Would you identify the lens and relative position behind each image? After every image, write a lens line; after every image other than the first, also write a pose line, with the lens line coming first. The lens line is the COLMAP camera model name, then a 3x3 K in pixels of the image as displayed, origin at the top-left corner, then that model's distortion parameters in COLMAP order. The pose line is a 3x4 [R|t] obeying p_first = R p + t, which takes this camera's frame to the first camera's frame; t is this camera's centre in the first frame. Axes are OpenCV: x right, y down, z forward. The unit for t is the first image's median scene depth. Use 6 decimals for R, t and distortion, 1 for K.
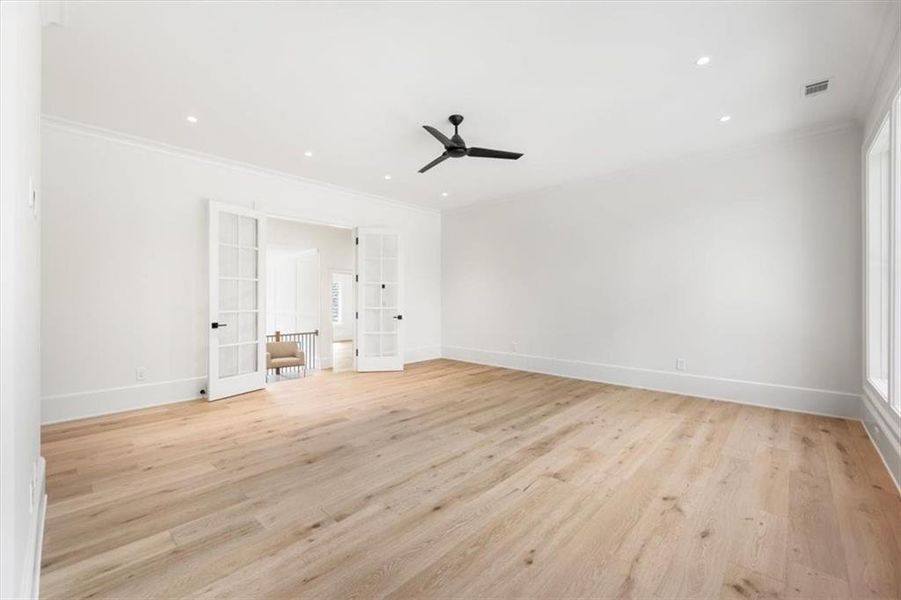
lens RADIAL K [[376.8, 0, 448.8], [0, 376.8, 294.0], [0, 0, 1]] dist [-0.001623, 0.000222]
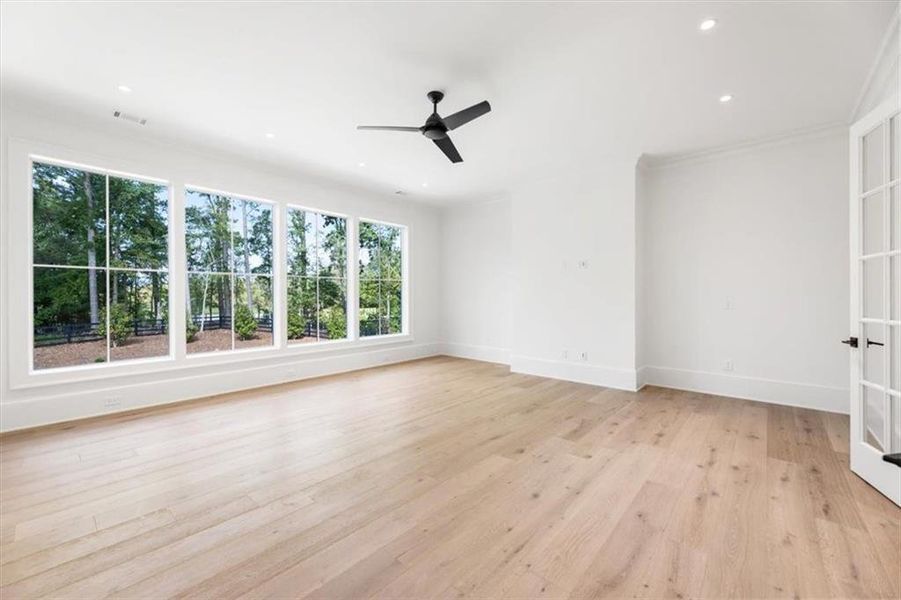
lens RADIAL K [[376.8, 0, 448.8], [0, 376.8, 294.0], [0, 0, 1]] dist [-0.001623, 0.000222]
pose [[-0.999776, -0.000545, -0.021174, 0.006765], [-0.000319, 0.999943, -0.010683, 0.018802], [0.021179, -0.010674, -0.999719, 1.996277]]
